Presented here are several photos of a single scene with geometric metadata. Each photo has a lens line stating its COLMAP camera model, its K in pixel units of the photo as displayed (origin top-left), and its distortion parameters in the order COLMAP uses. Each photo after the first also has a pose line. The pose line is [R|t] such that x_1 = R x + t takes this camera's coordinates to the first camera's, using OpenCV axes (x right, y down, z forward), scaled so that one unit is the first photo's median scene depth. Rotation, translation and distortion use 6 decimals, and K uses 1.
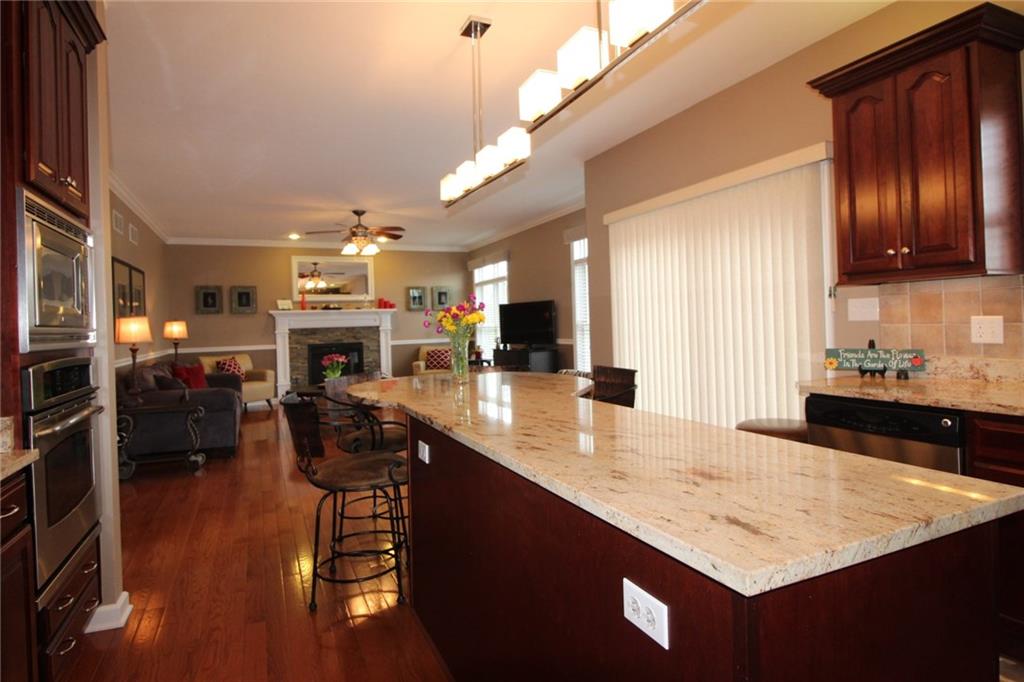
lens RADIAL K [[568.3, 0, 513.0], [0, 568.3, 335.0], [0, 0, 1]] dist [0.002870, -0.001311]
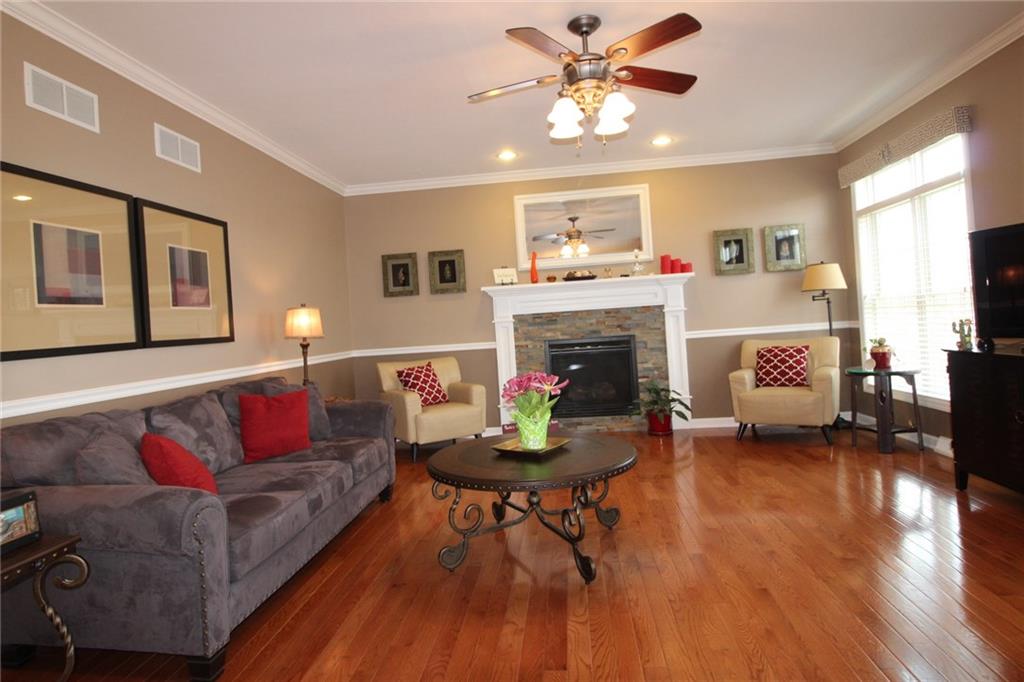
lens RADIAL K [[568.3, 0, 512.6], [0, 568.3, 320.3], [0, 0, 1]] dist [0.002870, -0.001311]
pose [[0.862740, -0.027391, -0.504906, -0.084359], [0.028169, 0.999585, -0.006094, -0.001871], [0.504863, -0.008965, 0.863153, 0.457978]]
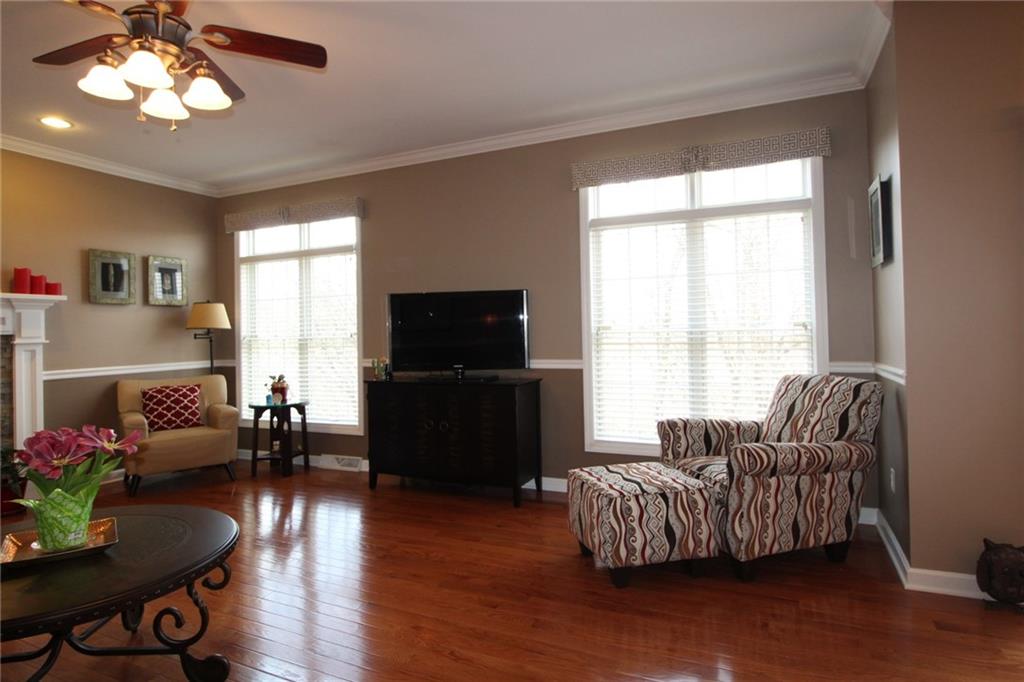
lens RADIAL K [[568.3, 0, 510.6], [0, 568.3, 327.2], [0, 0, 1]] dist [0.002870, -0.001311]
pose [[0.772497, 0.022458, 0.634621, -0.225376], [0.007074, 0.999008, -0.043963, -0.001019], [-0.634979, 0.038451, 0.771572, 0.470089]]
